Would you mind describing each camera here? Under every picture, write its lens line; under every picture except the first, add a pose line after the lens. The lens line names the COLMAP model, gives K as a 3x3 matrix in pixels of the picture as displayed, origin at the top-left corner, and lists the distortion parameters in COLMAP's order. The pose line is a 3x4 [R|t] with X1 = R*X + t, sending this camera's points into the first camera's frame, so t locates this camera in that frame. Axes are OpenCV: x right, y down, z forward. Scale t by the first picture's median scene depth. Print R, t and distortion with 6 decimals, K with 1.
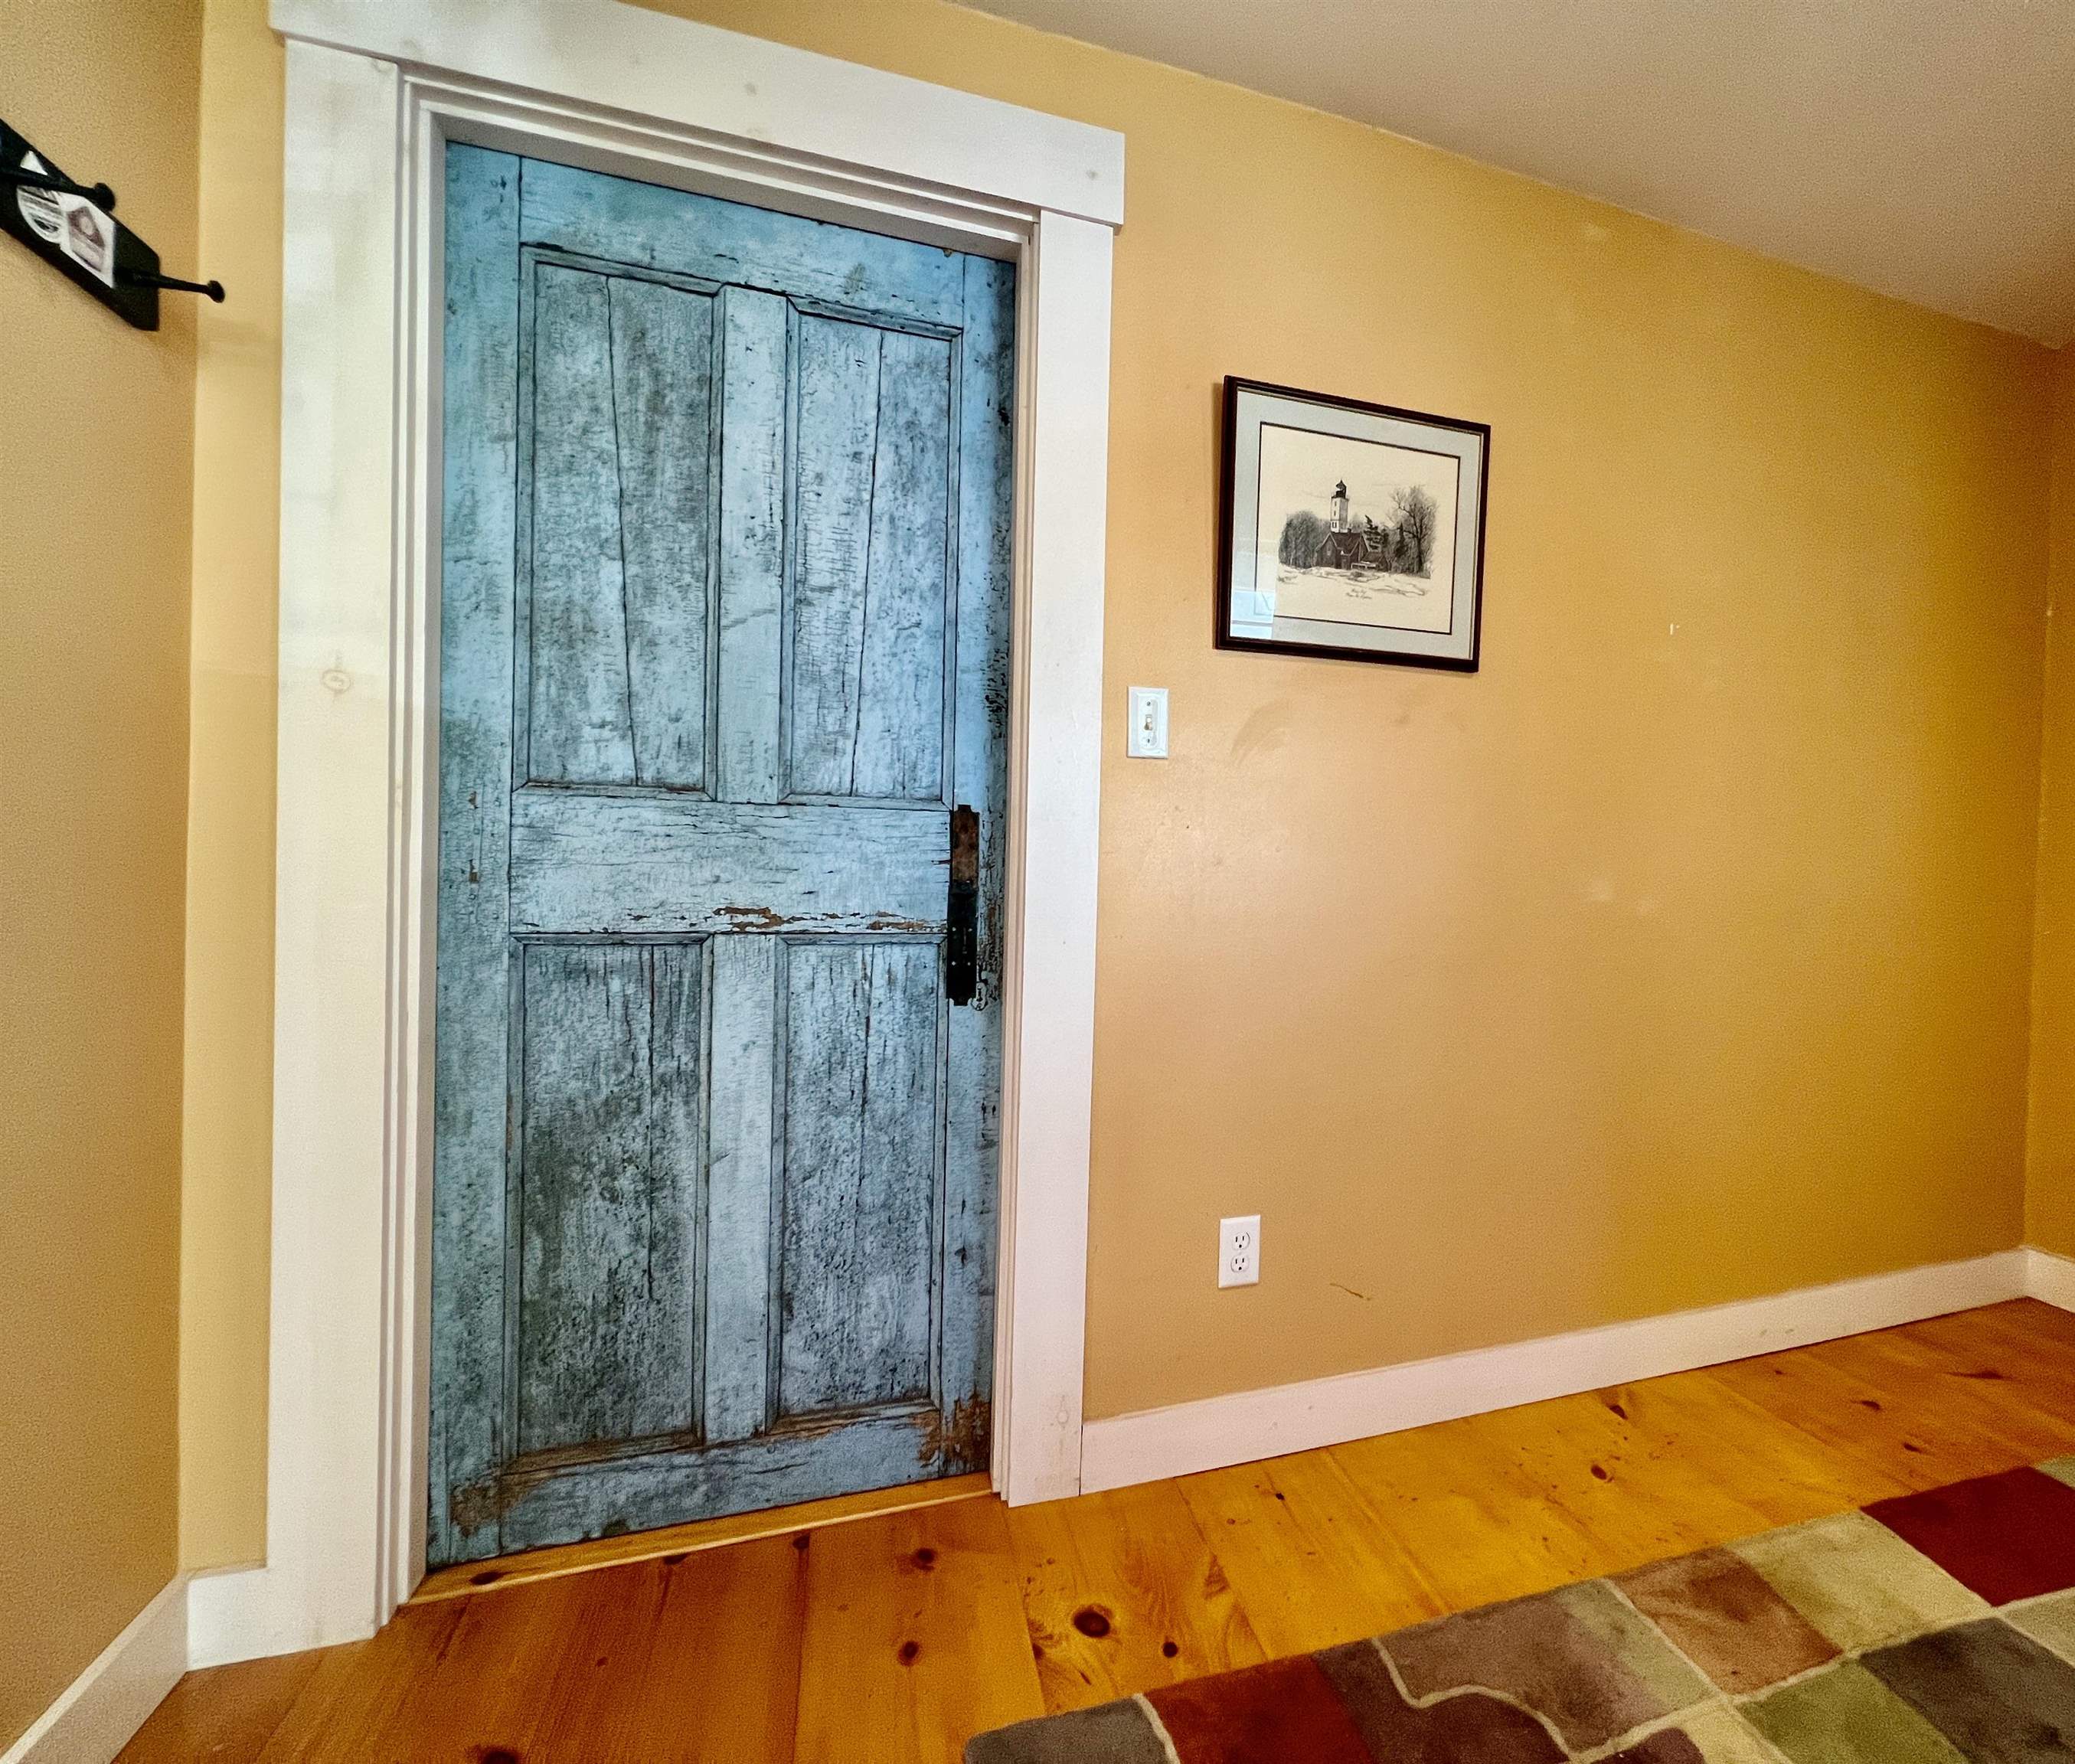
lens RADIAL K [[955.7, 0, 1037.5], [0, 955.7, 882.0], [0, 0, 1]] dist [-0.001468, -0.000359]
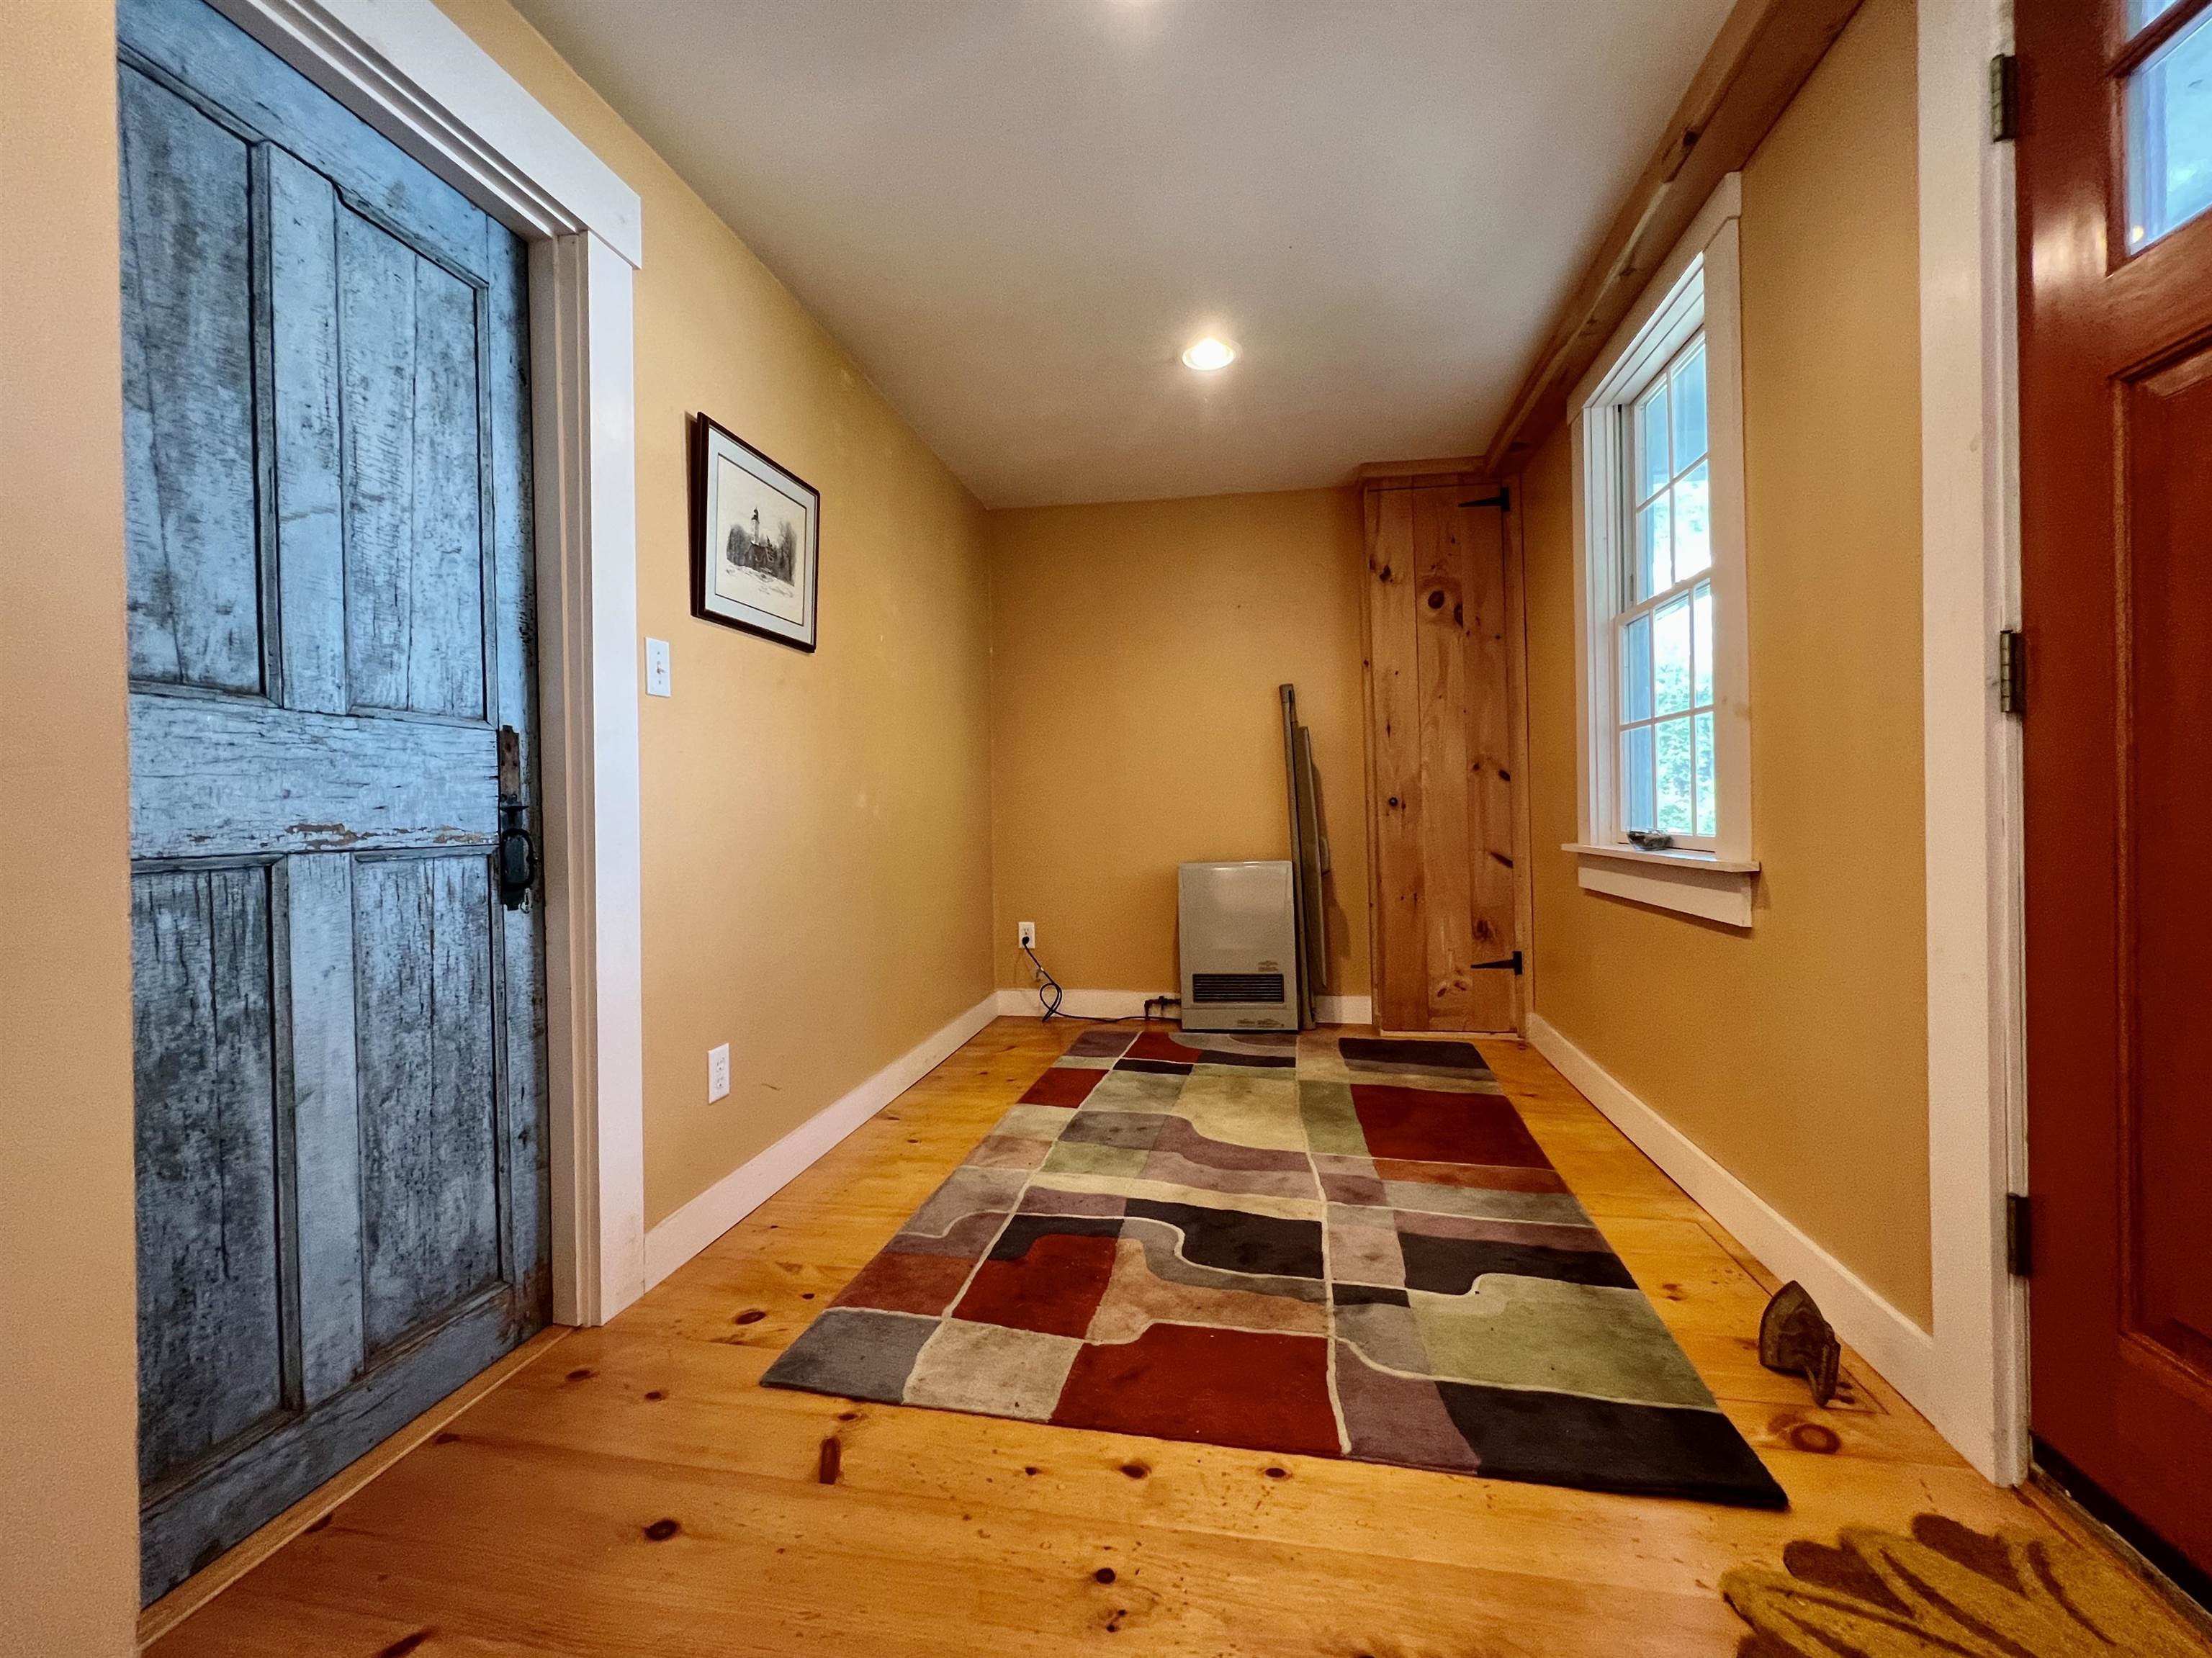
lens RADIAL K [[874.3, 0, 1097.3], [0, 874.3, 819.3], [0, 0, 1]] dist [-0.000745, 0.000194]
pose [[0.505474, -0.039314, 0.861946, -0.638998], [0.036413, 0.999043, 0.024213, 0.028102], [-0.862073, 0.019147, 0.506422, -0.085969]]
